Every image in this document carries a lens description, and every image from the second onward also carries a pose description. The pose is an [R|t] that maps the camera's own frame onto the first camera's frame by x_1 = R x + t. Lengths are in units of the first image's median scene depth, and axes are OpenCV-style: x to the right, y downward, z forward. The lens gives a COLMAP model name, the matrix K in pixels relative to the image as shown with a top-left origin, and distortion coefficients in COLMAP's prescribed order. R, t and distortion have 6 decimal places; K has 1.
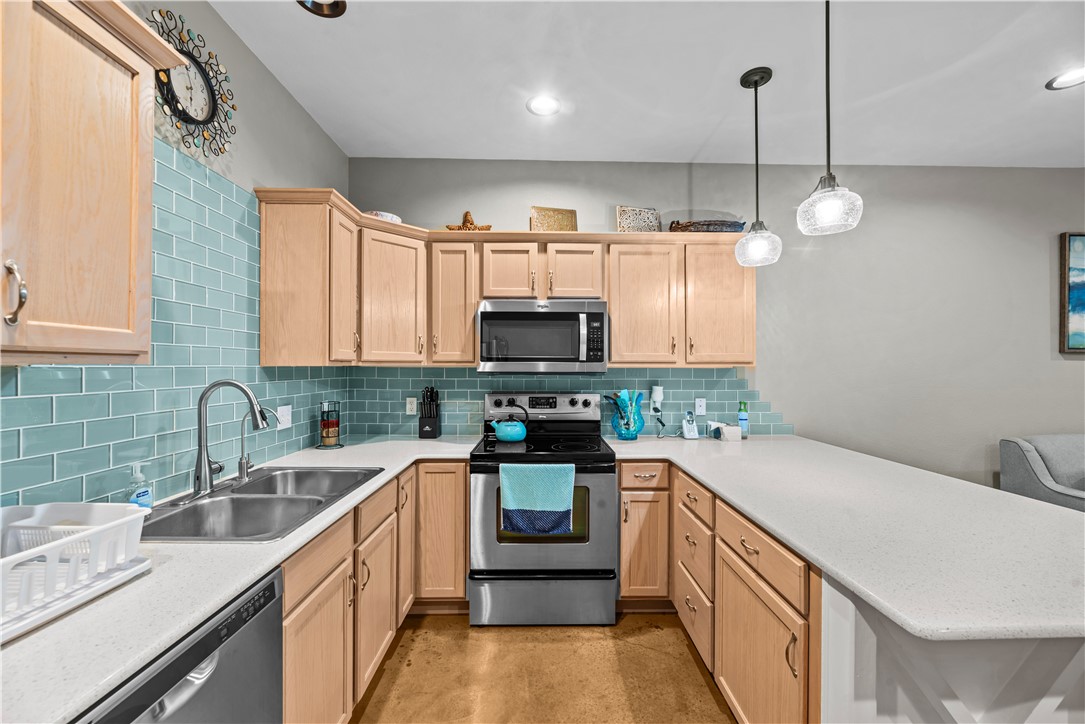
lens RADIAL K [[440.6, 0, 546.5], [0, 440.6, 367.3], [0, 0, 1]] dist [-0.001821, -0.000635]
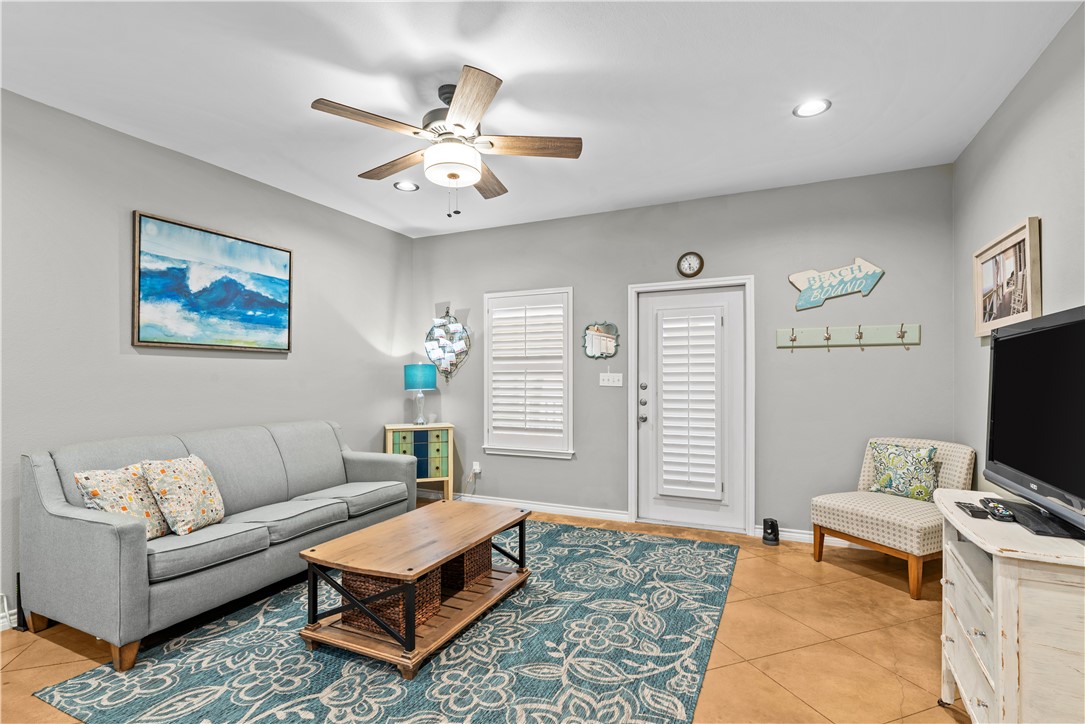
lens RADIAL K [[507.2, 0, 549.5], [0, 507.2, 376.6], [0, 0, 1]] dist [0.005219, -0.000889]
pose [[0.427617, -0.005311, 0.903944, 0.705212], [0.006034, 0.999977, 0.003021, 0.036335], [-0.903940, 0.004163, 0.427639, -0.227675]]
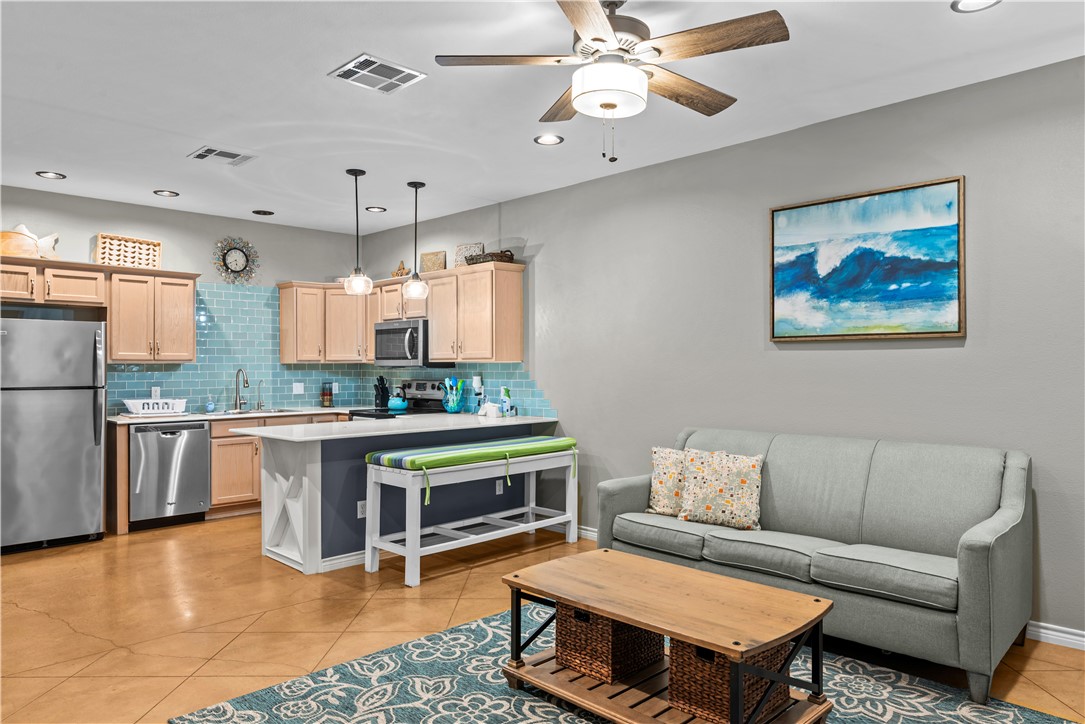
lens RADIAL K [[720.4, 0, 542.6], [0, 720.4, 368.8], [0, 0, 1]] dist [-0.004262, 0.001227]
pose [[0.693107, -0.003064, -0.720828, 2.233671], [0.006146, 0.999980, 0.001660, 0.020063], [0.720808, -0.005581, 0.693112, -0.428867]]
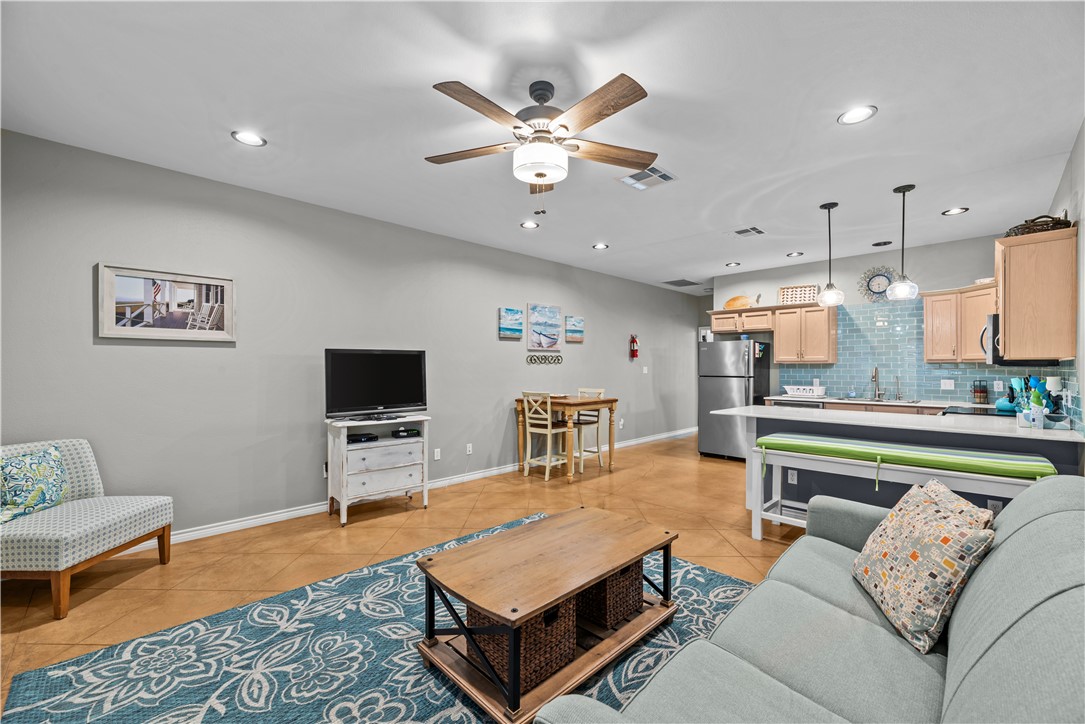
lens RADIAL K [[440.6, 0, 550.6], [0, 440.6, 366.0], [0, 0, 1]] dist [-0.001821, -0.000635]
pose [[-0.718909, -0.005809, -0.695080, 2.144060], [-0.002162, 0.999979, -0.006121, 0.029071], [0.695101, -0.002898, -0.718906, 1.038274]]
